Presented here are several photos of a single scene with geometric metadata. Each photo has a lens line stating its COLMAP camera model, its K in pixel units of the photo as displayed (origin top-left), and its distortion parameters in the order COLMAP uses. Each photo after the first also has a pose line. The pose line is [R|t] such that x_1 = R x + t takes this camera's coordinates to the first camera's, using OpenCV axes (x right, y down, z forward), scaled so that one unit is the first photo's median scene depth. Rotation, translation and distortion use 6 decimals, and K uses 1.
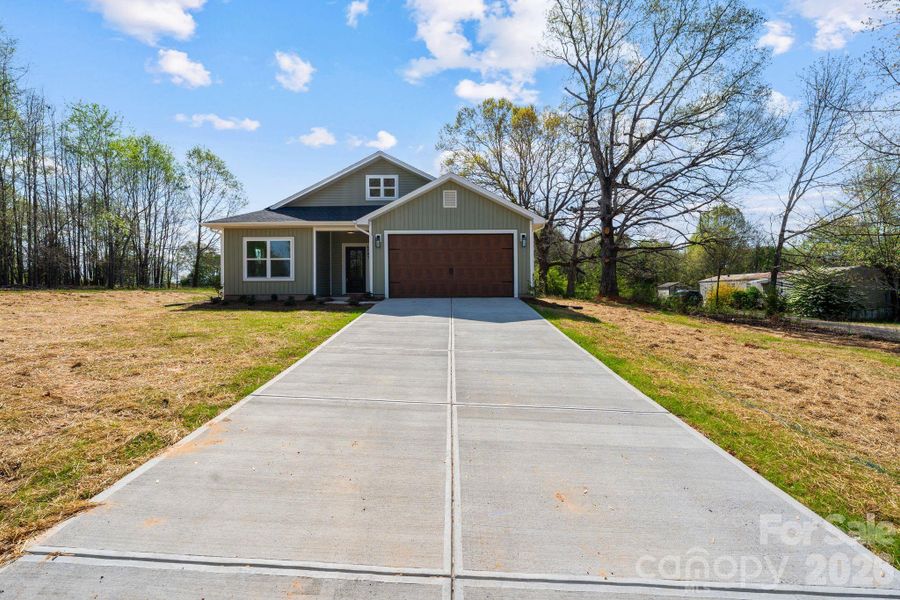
lens RADIAL K [[409.4, 0, 446.6], [0, 409.4, 292.5], [0, 0, 1]] dist [-0.002488, -0.000360]
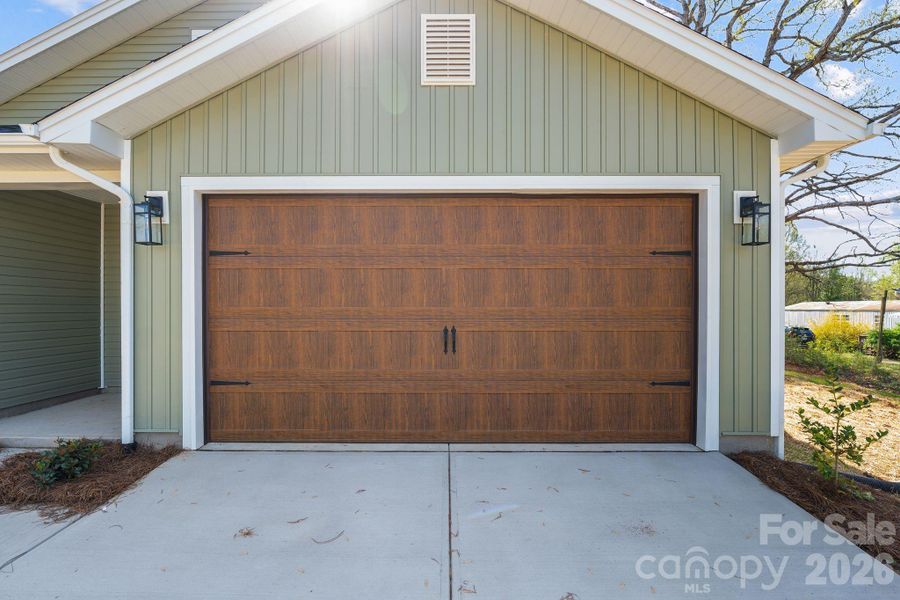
lens RADIAL K [[408.5, 0, 438.0], [0, 408.5, 308.2], [0, 0, 1]] dist [-0.002599, -0.000284]
pose [[0.999856, 0.006665, -0.015615, 0.007100], [-0.006713, 0.999973, -0.003005, -0.068757], [0.015594, 0.003110, 0.999874, 0.719349]]
